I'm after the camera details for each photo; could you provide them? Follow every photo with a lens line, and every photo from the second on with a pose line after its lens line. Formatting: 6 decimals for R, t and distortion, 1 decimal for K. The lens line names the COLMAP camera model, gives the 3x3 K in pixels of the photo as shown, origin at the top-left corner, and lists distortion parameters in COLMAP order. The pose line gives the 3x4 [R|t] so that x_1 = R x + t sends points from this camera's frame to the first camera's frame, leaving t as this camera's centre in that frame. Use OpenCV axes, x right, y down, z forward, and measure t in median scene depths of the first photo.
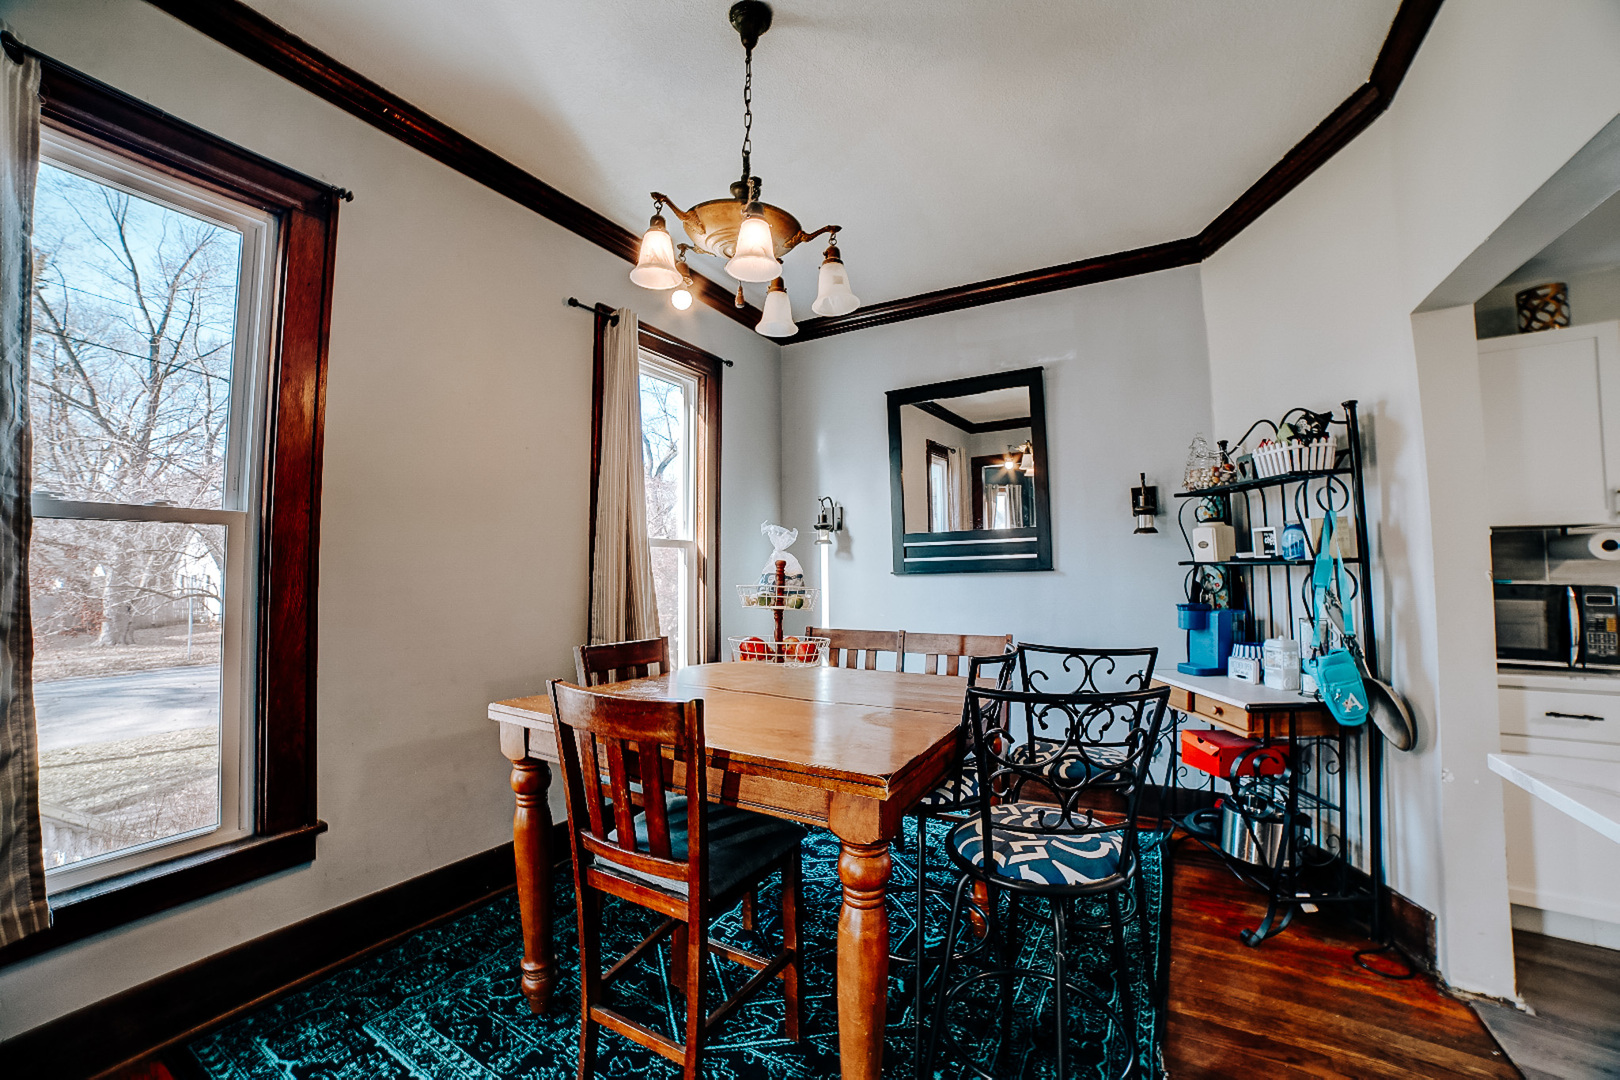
lens RADIAL K [[629.1, 0, 817.8], [0, 629.1, 545.1], [0, 0, 1]] dist [-0.003485, -0.000074]
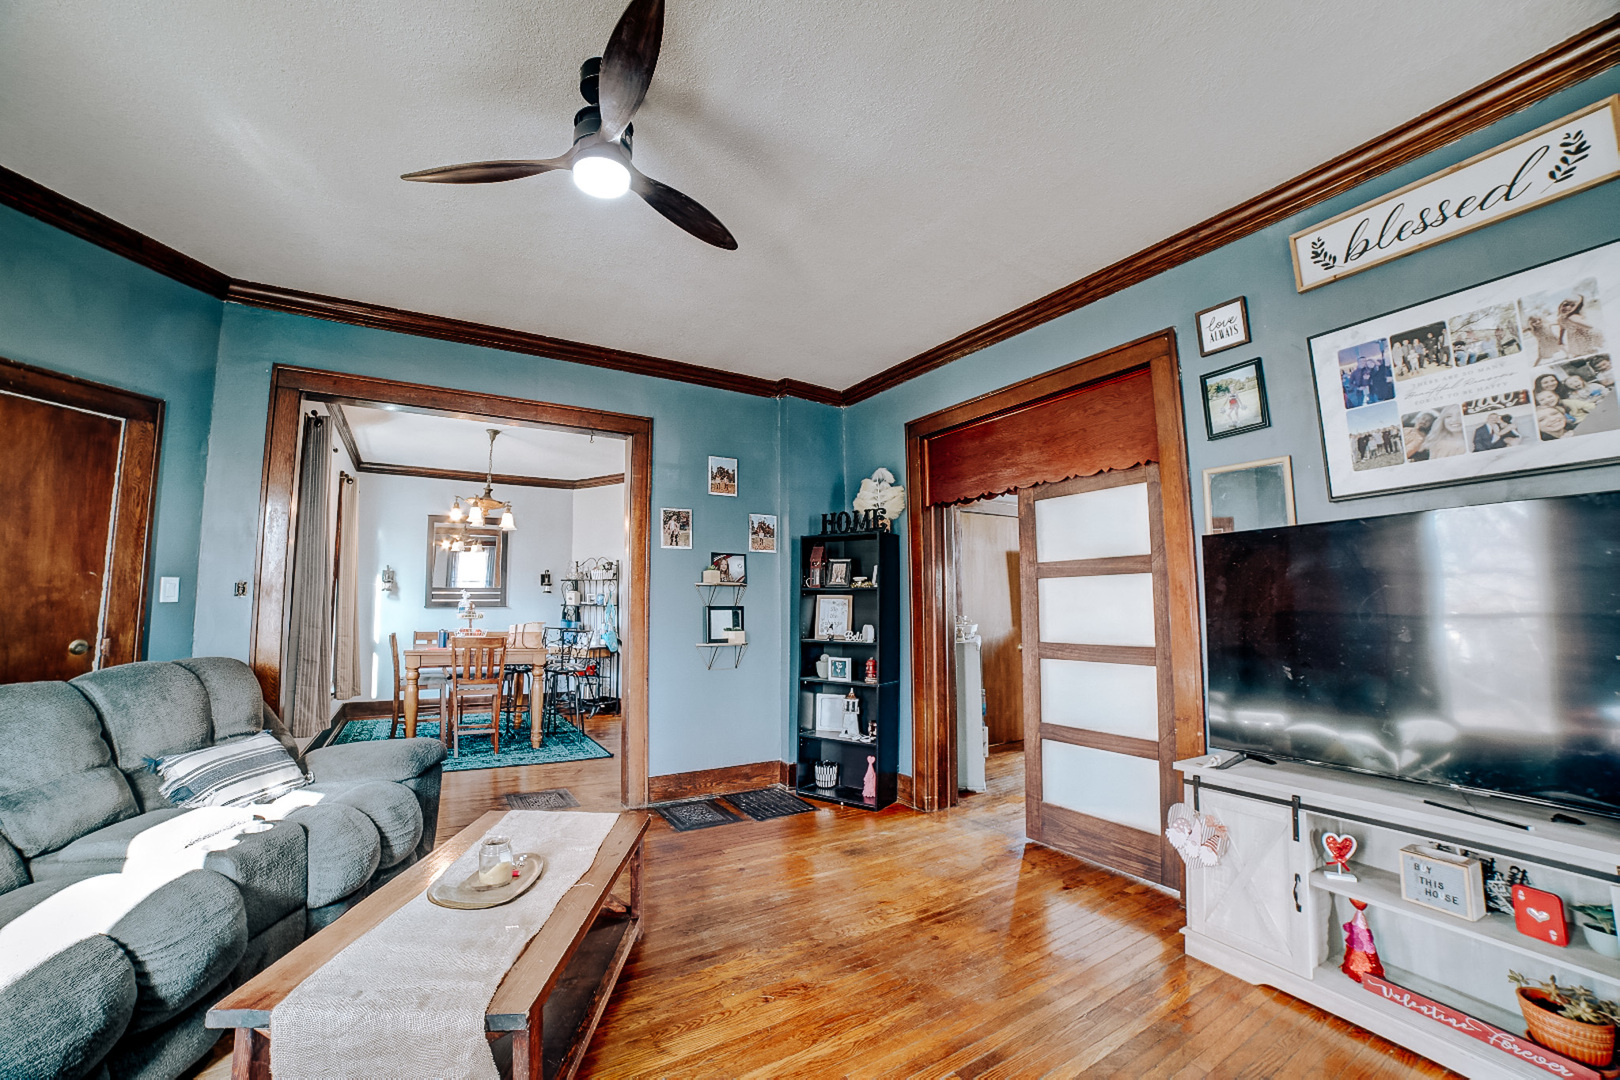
lens RADIAL K [[629.1, 0, 807.1], [0, 629.1, 551.9], [0, 0, 1]] dist [-0.003485, -0.000074]
pose [[0.468317, 0.094633, 0.878478, -1.441462], [-0.047940, 0.995505, -0.081683, -0.032883], [-0.882259, -0.003861, 0.470748, -1.307469]]
